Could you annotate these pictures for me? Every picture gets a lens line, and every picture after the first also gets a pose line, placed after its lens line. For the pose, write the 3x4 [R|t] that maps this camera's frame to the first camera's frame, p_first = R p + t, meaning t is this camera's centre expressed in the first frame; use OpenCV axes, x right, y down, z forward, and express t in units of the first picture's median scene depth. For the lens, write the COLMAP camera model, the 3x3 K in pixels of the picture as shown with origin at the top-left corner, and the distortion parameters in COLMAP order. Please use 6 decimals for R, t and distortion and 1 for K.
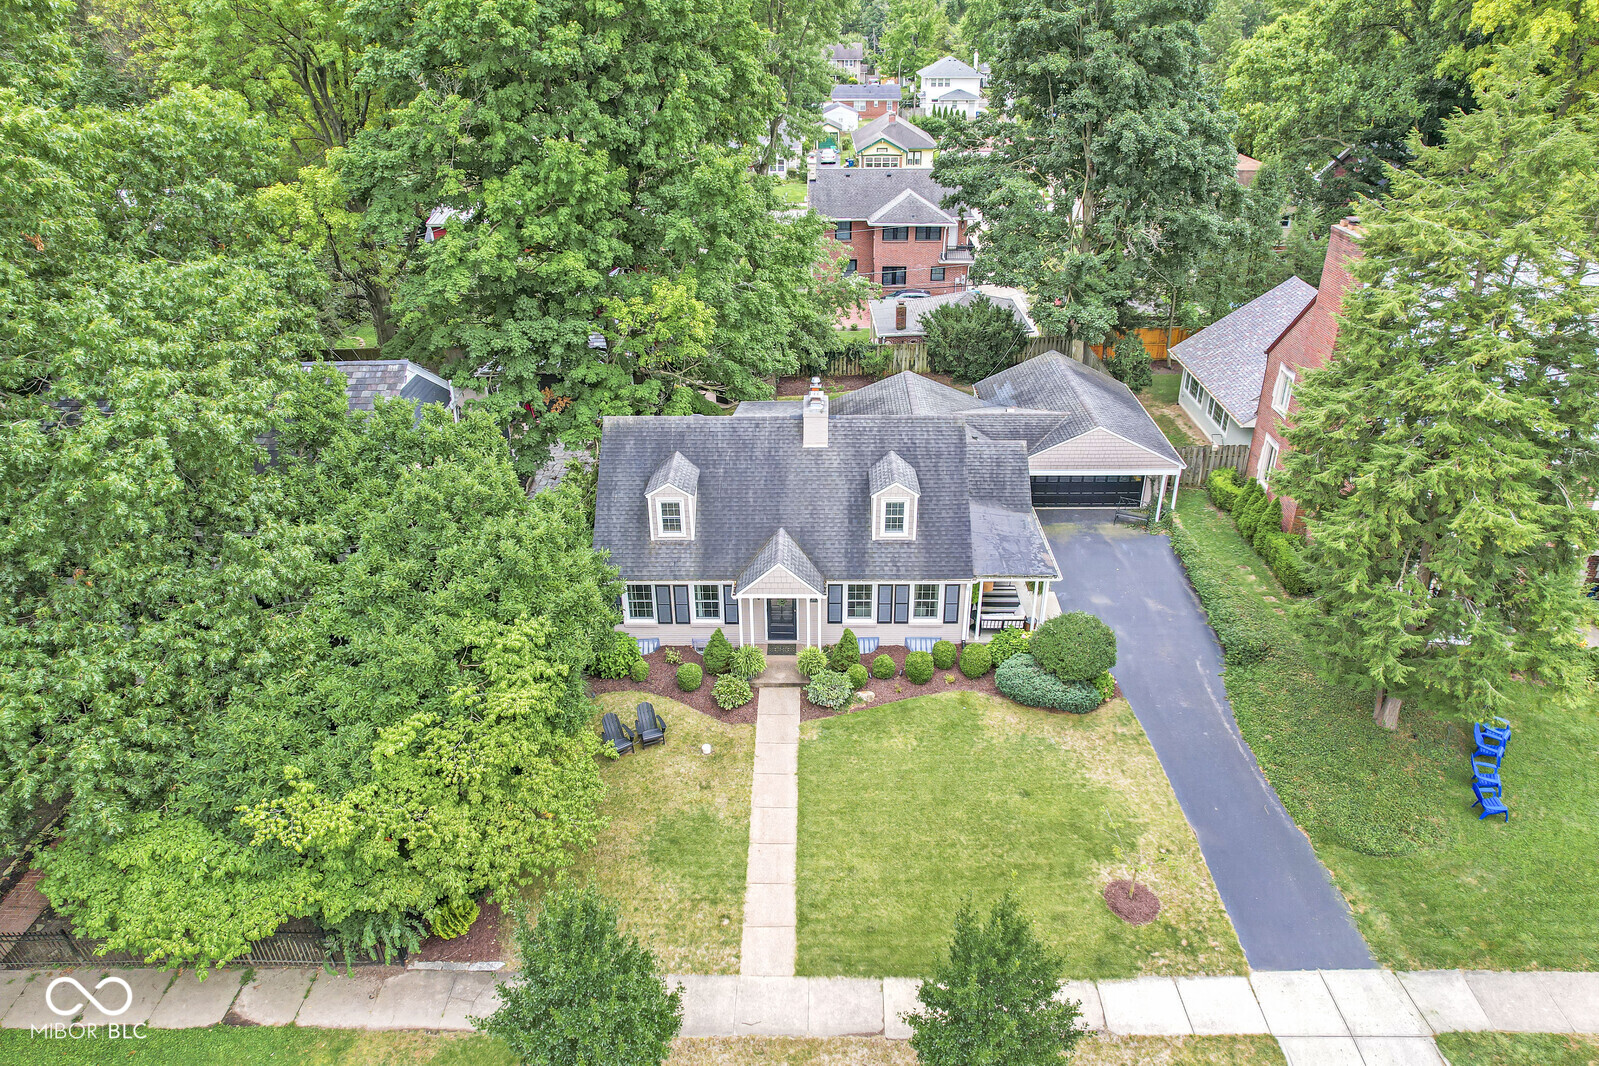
lens RADIAL K [[1030.7, 0, 807.3], [0, 1030.7, 538.3], [0, 0, 1]] dist [-0.101267, 0.087780]
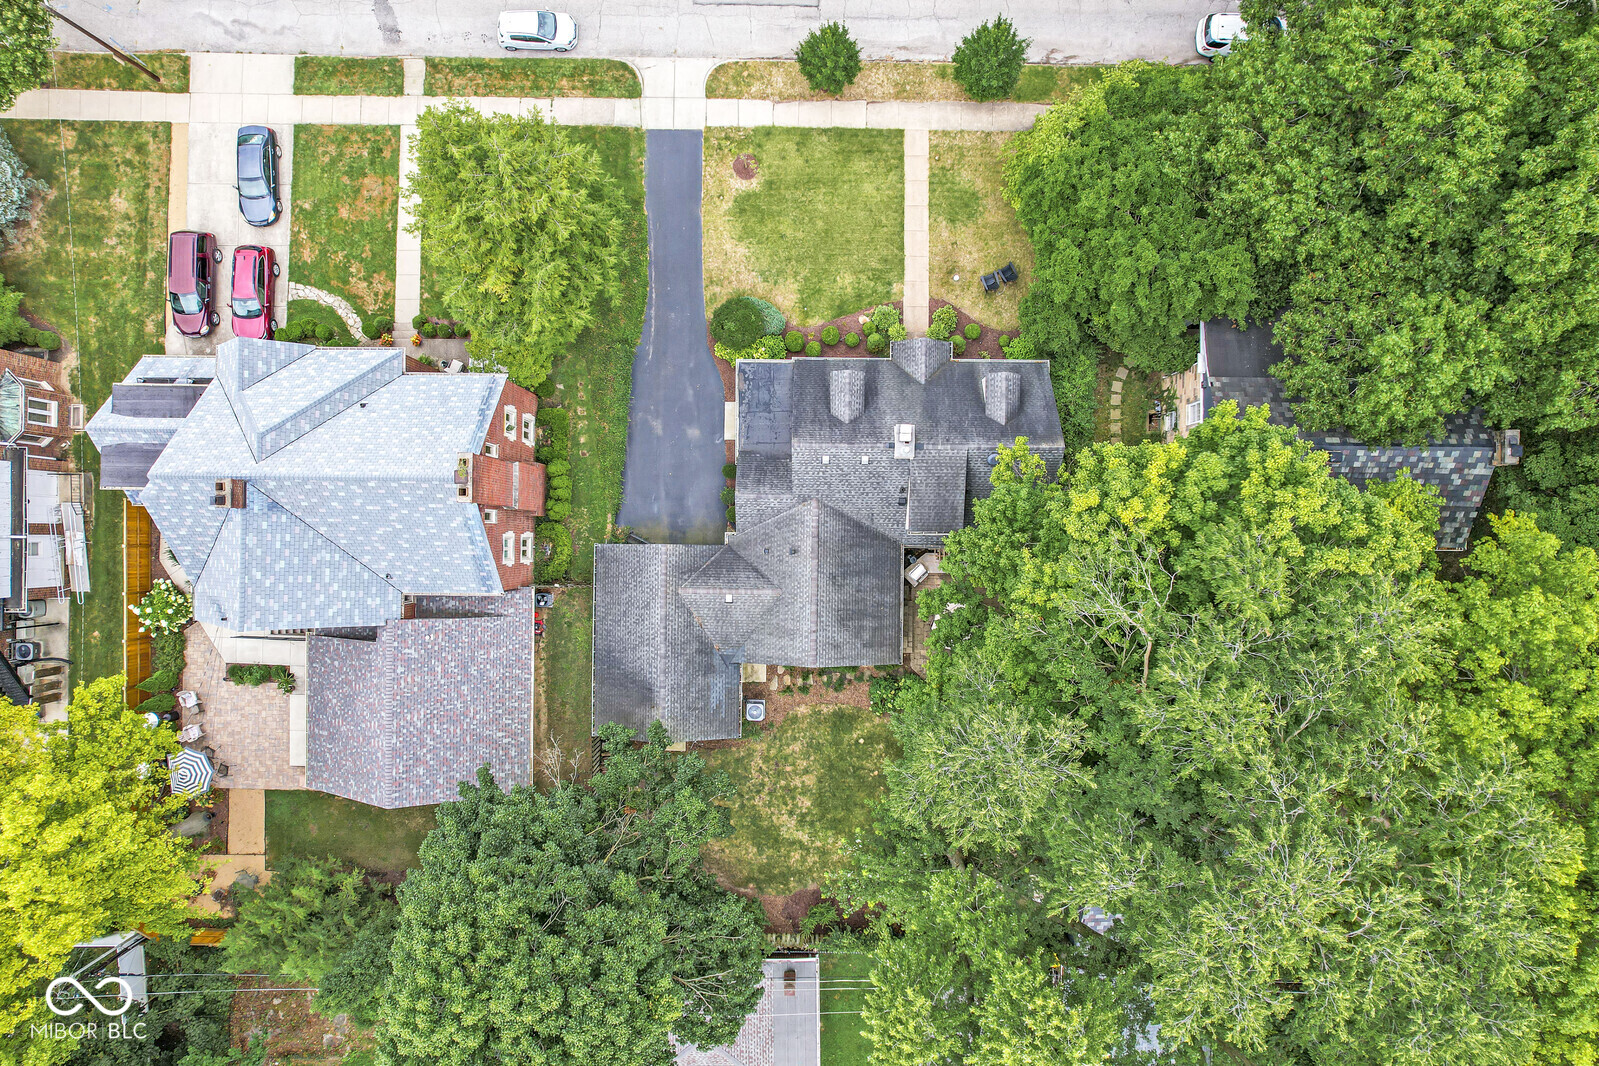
lens RADIAL K [[1030.7, 0, 807.3], [0, 1030.7, 538.3], [0, 0, 1]] dist [-0.101267, 0.087780]
pose [[-0.999826, -0.002433, 0.018469, 0.114747], [0.017315, -0.487075, 0.873188, -1.431860], [0.006872, 0.873357, 0.487033, 0.488919]]
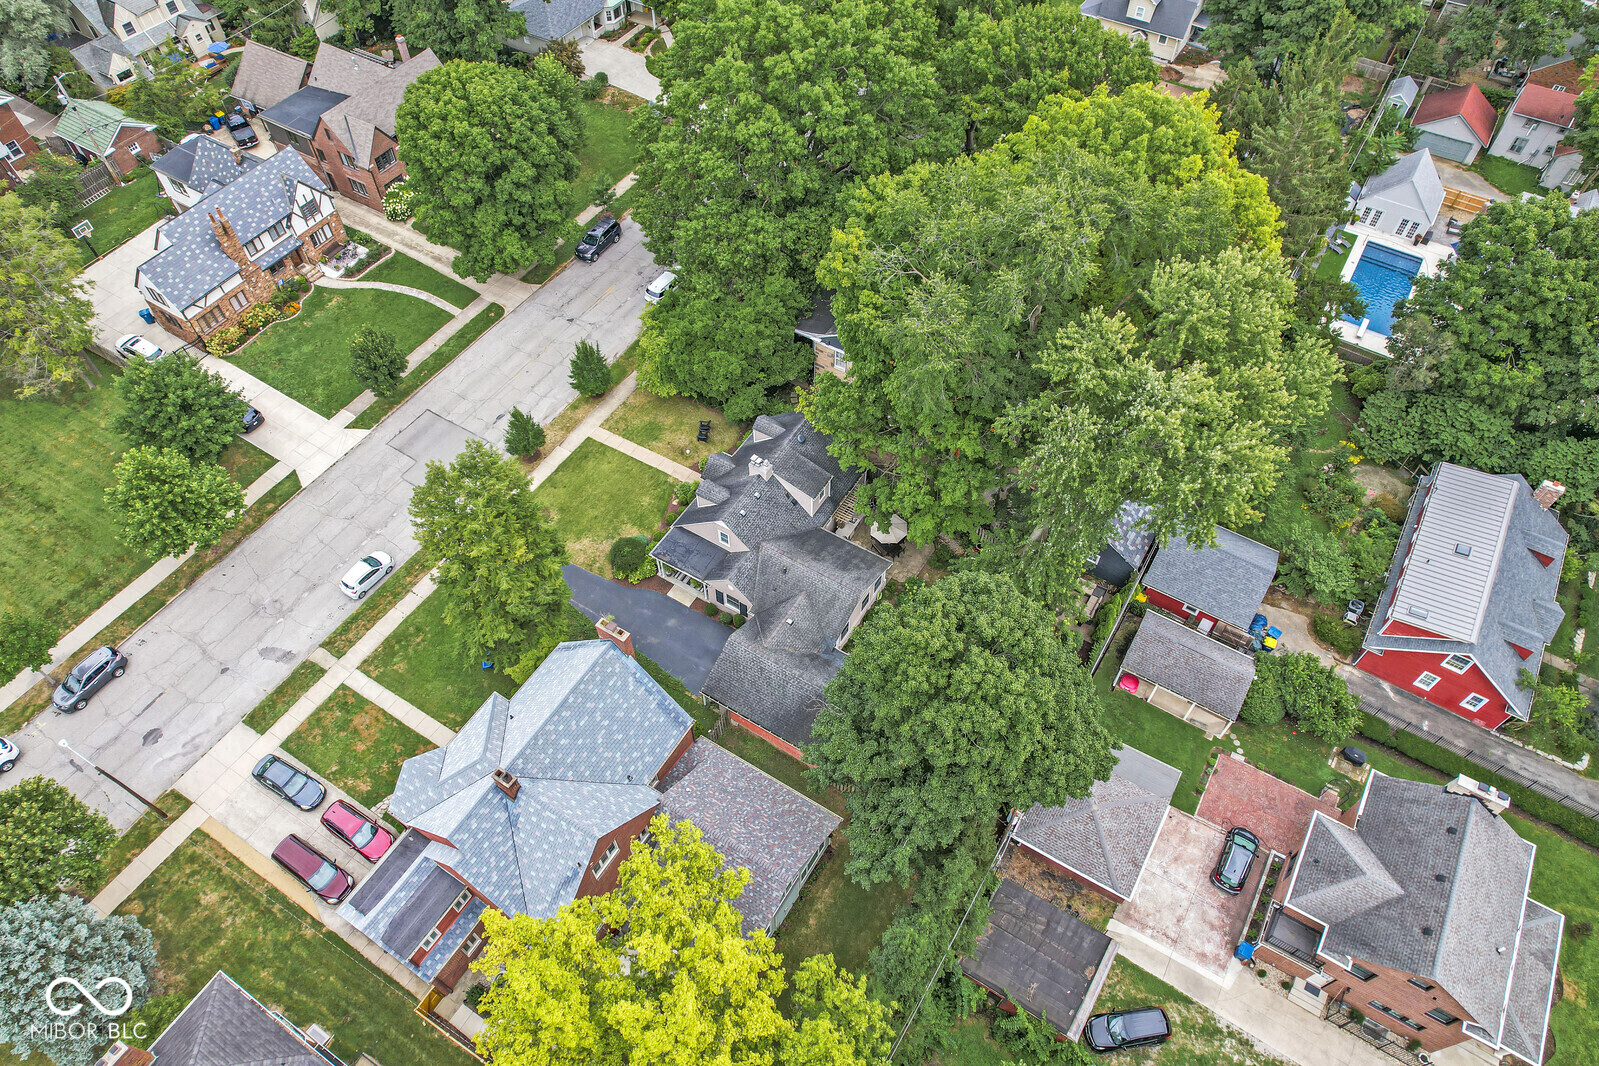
lens RADIAL K [[1030.7, 0, 807.3], [0, 1030.7, 538.3], [0, 0, 1]] dist [-0.101267, 0.087780]
pose [[-0.518366, 0.697632, -0.494577, 1.133594], [-0.423047, 0.293421, 0.857284, -2.006285], [0.743188, 0.653616, 0.143032, 0.913668]]
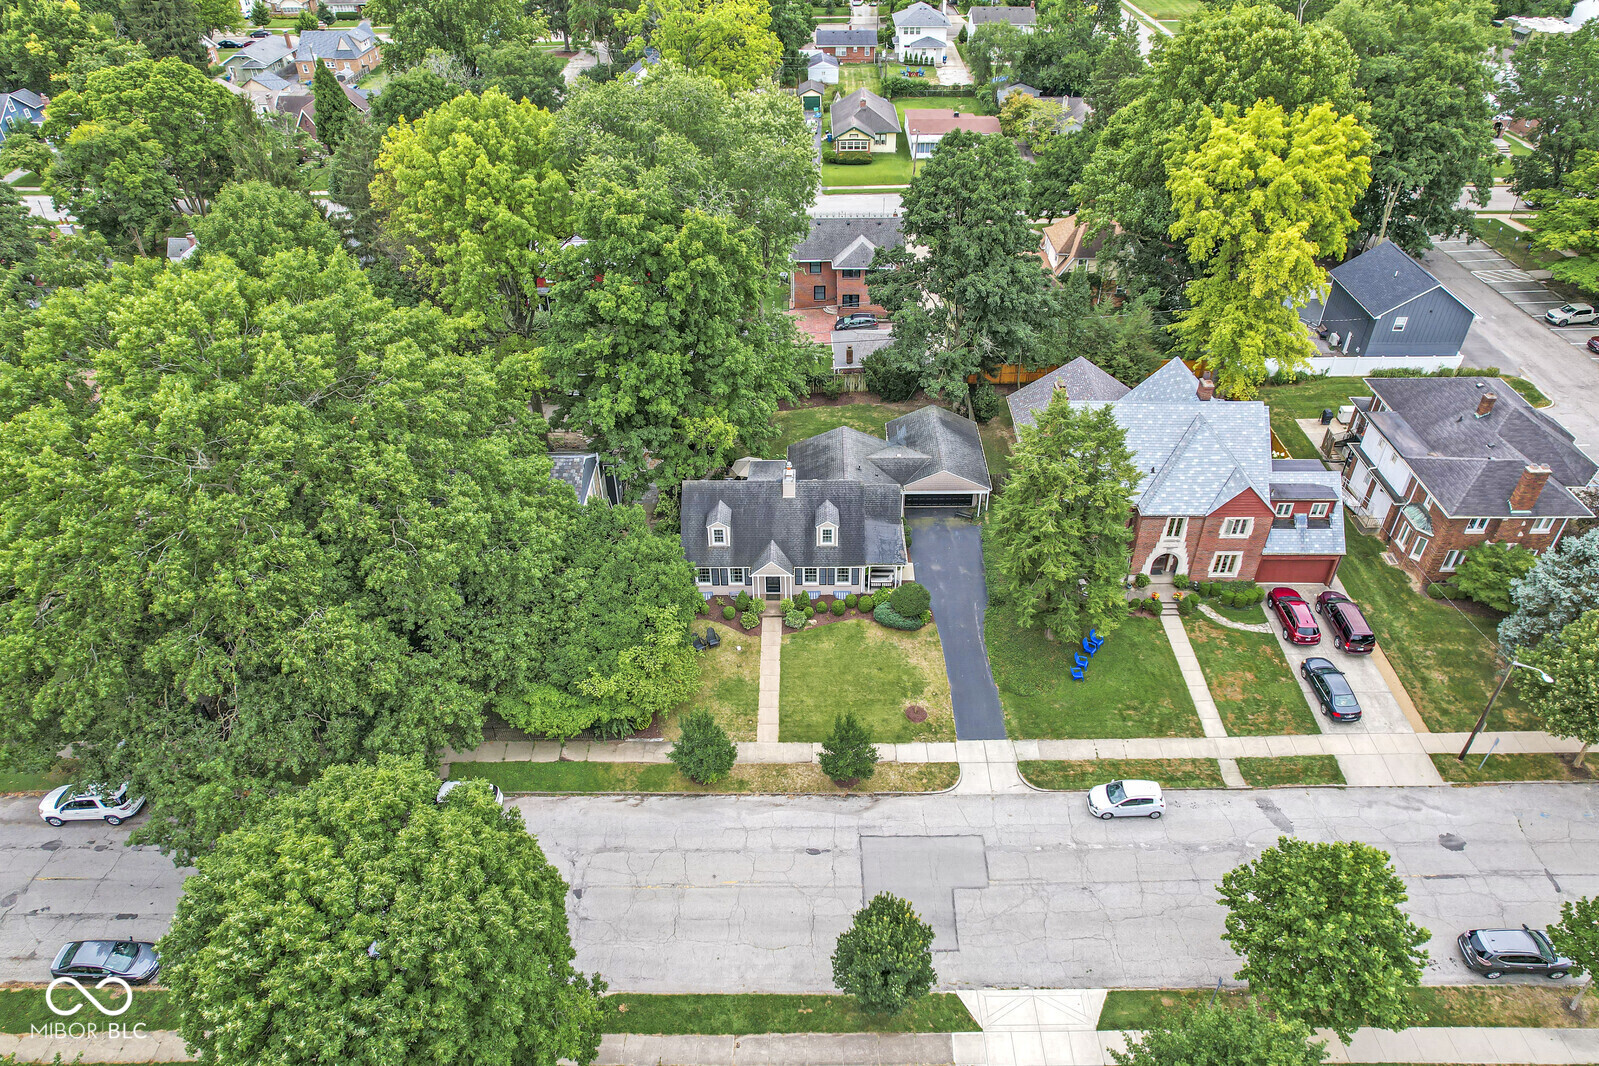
lens RADIAL K [[1030.7, 0, 807.3], [0, 1030.7, 538.3], [0, 0, 1]] dist [-0.101267, 0.087780]
pose [[0.999983, -0.004397, 0.003815, 0.037881], [0.003738, 0.987393, 0.158243, -0.347580], [-0.004463, -0.158226, 0.987393, -1.055361]]
